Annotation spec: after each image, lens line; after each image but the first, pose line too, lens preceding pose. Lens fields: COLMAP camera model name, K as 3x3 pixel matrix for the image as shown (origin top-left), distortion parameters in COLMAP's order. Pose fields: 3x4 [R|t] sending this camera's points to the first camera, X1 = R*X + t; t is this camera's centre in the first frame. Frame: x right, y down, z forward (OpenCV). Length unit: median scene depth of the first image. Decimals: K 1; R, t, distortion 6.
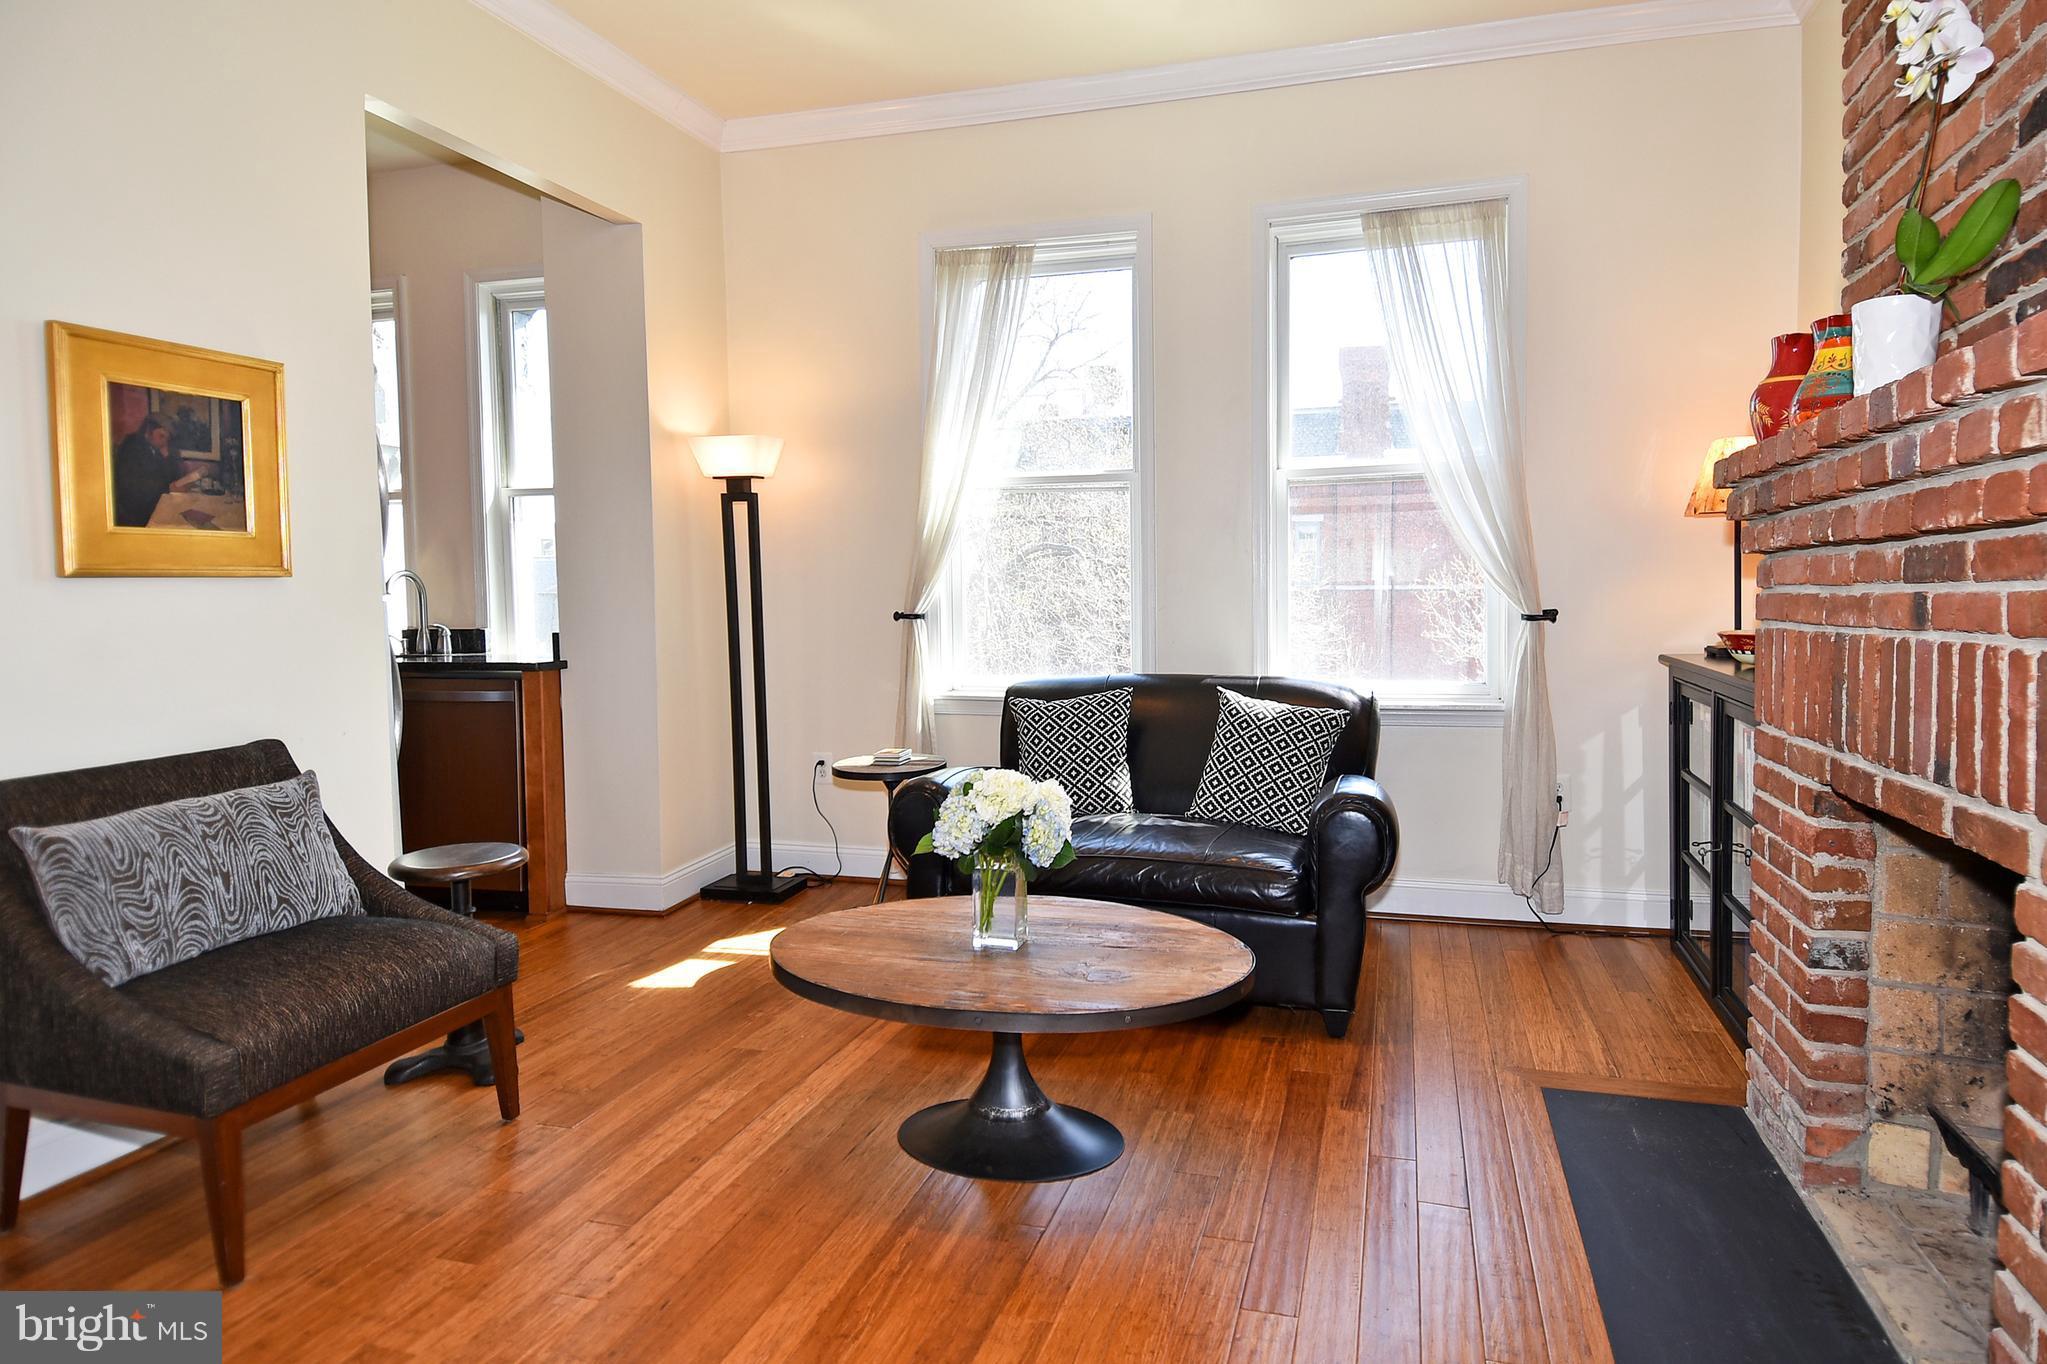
lens RADIAL K [[1097.8, 0, 1077.7], [0, 1097.8, 667.2], [0, 0, 1]] dist [0.044710, -0.047449]
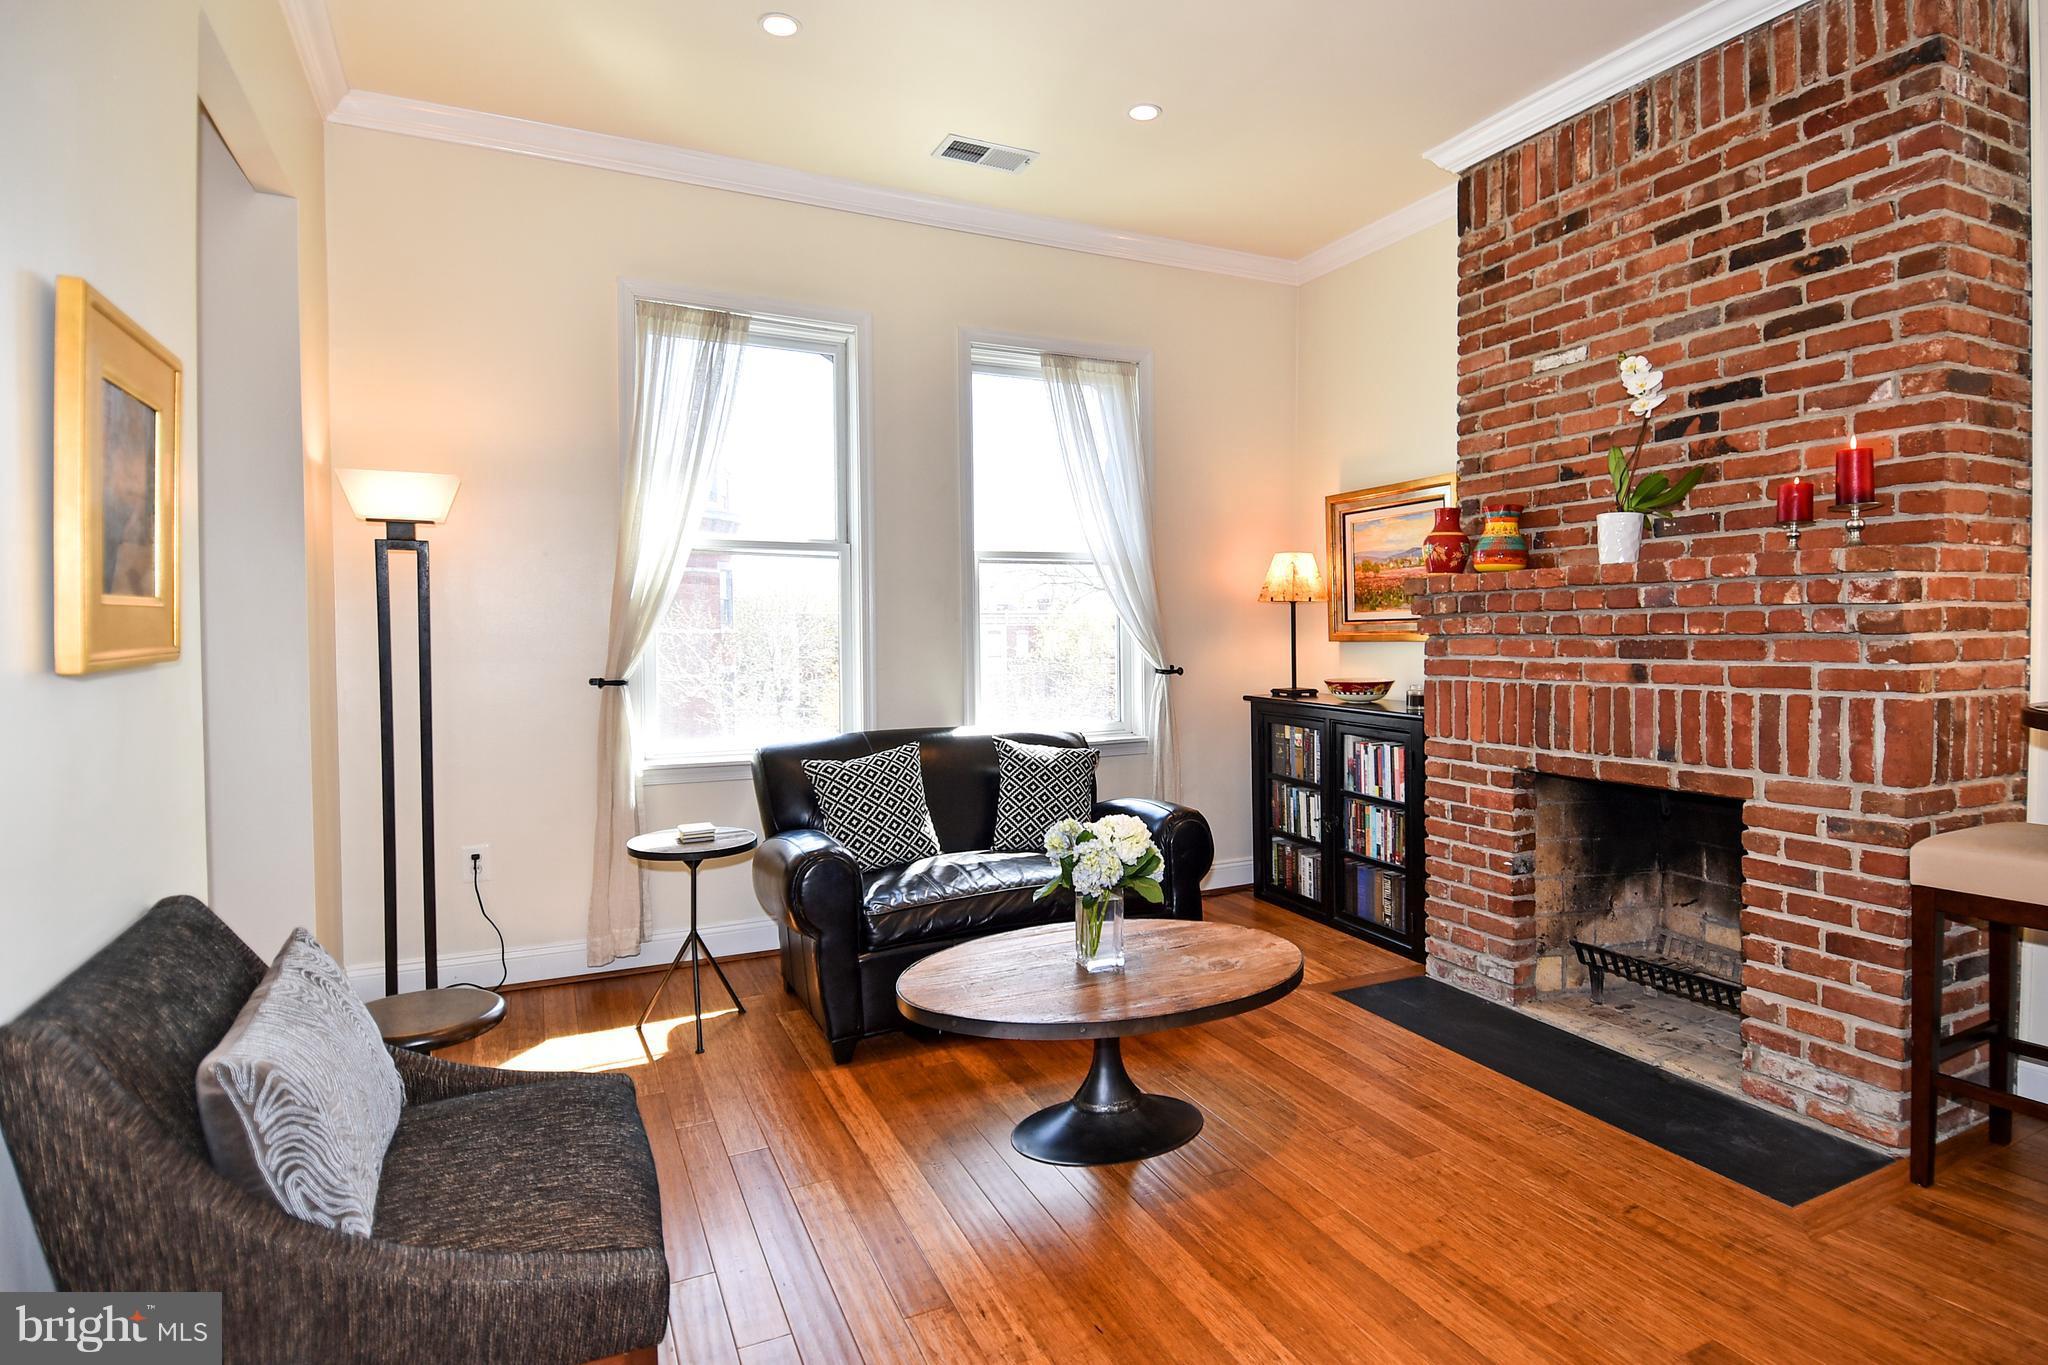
lens RADIAL K [[1071.6, 0, 1040.1], [0, 1071.6, 662.6], [0, 0, 1]] dist [0.037889, -0.045804]
pose [[0.763604, -0.018484, 0.645420, -0.680581], [0.044997, 0.998683, -0.024635, -0.037036], [-0.644115, 0.047854, 0.763431, 0.118527]]
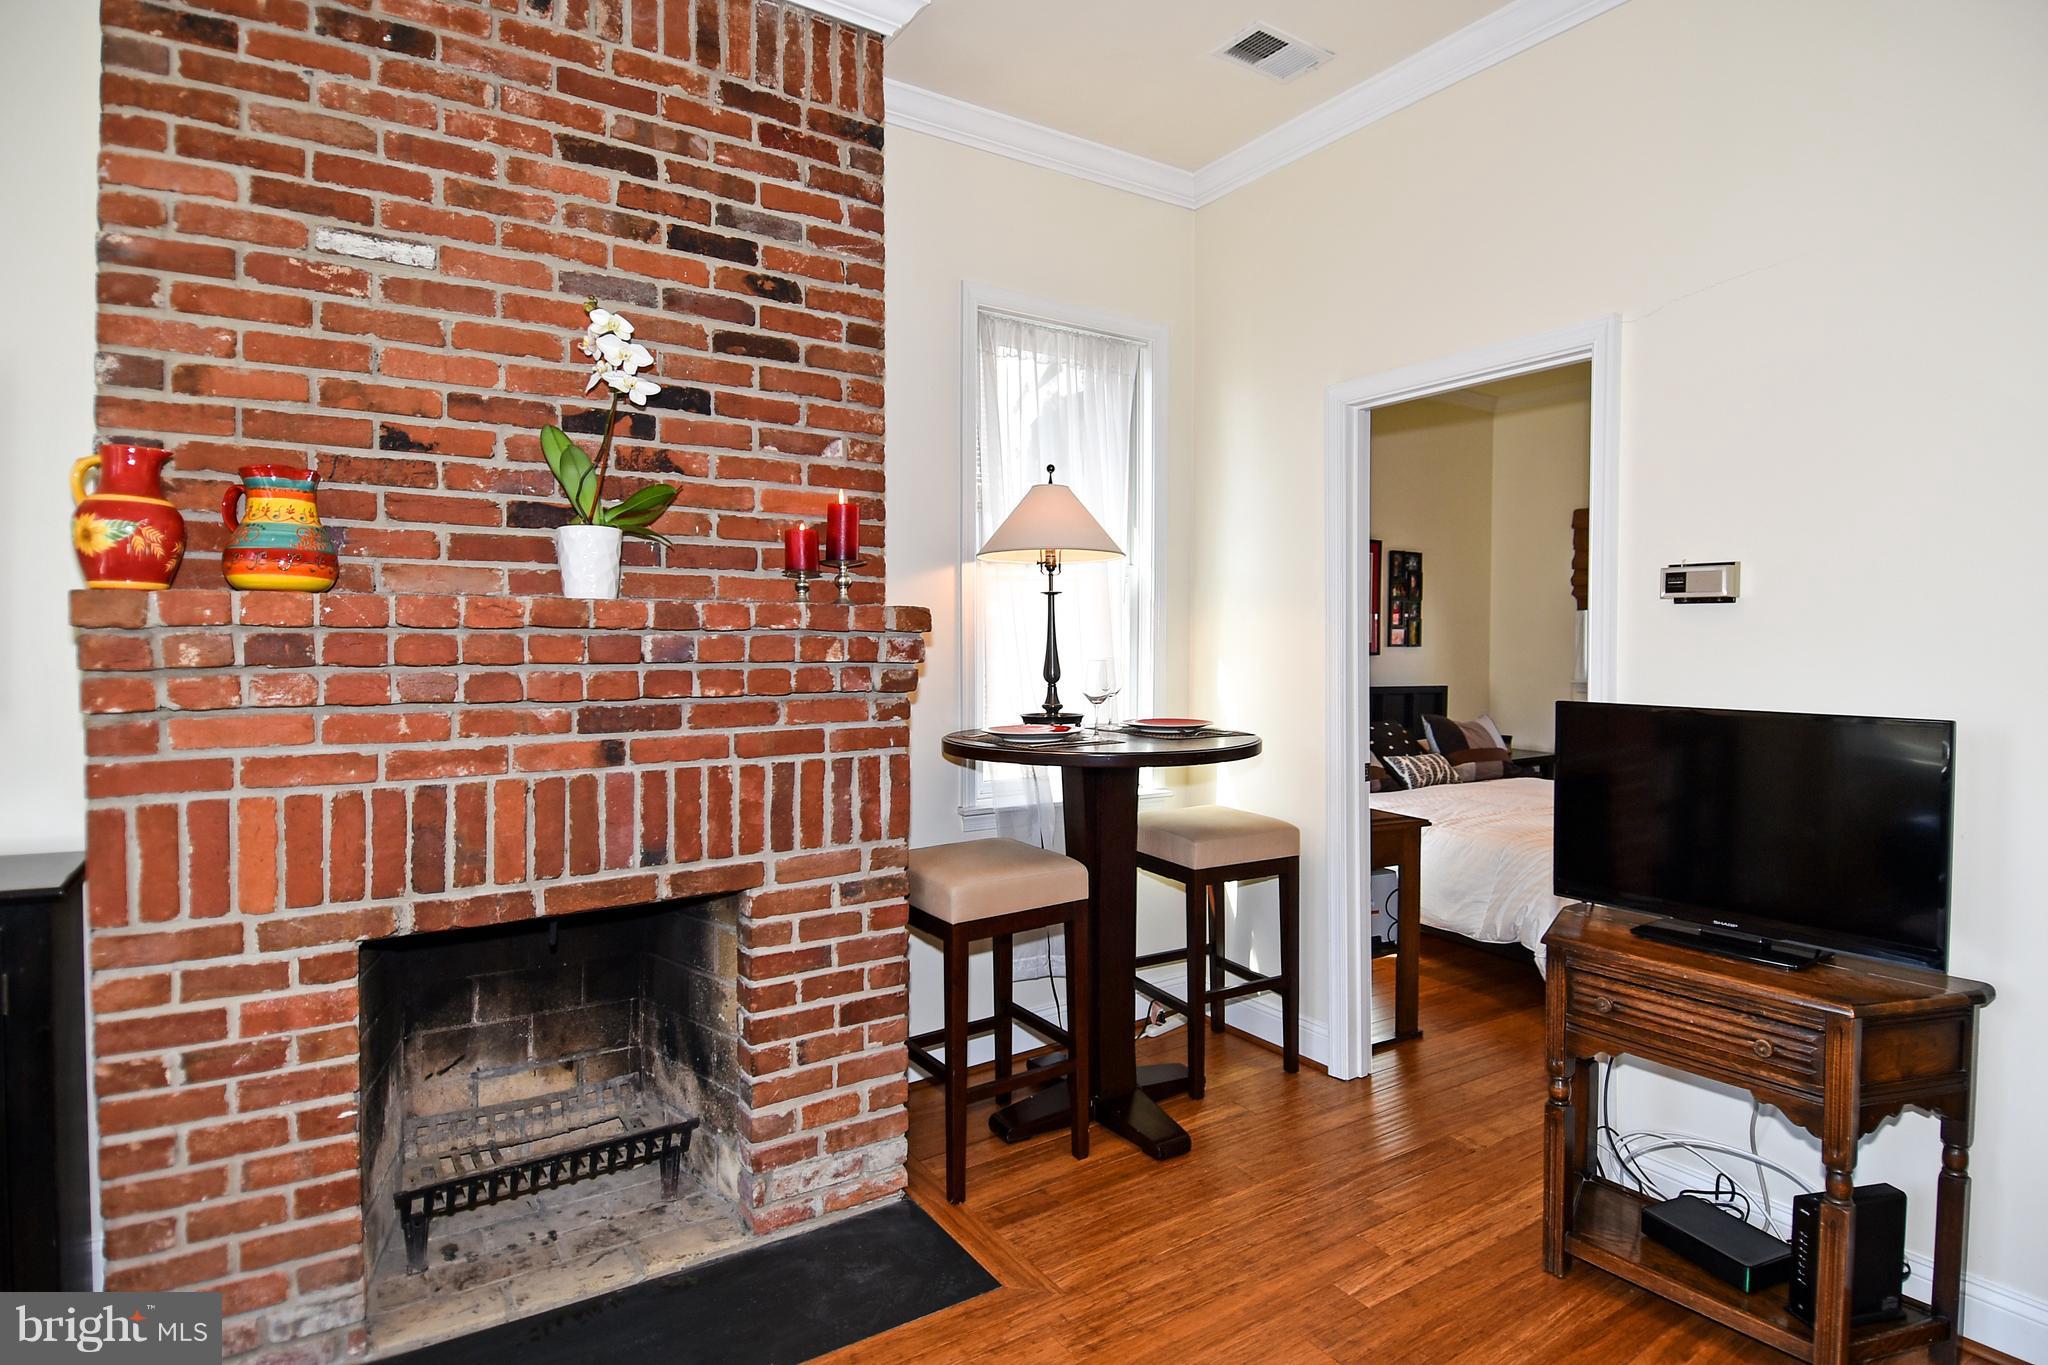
lens RADIAL K [[1098.3, 0, 1071.7], [0, 1098.3, 662.1], [0, 0, 1]] dist [0.044710, -0.047449]
pose [[-0.770312, -0.003972, 0.637654, -0.314238], [0.044764, 0.997177, 0.060288, -0.119200], [-0.636093, 0.074985, -0.767960, 0.903557]]
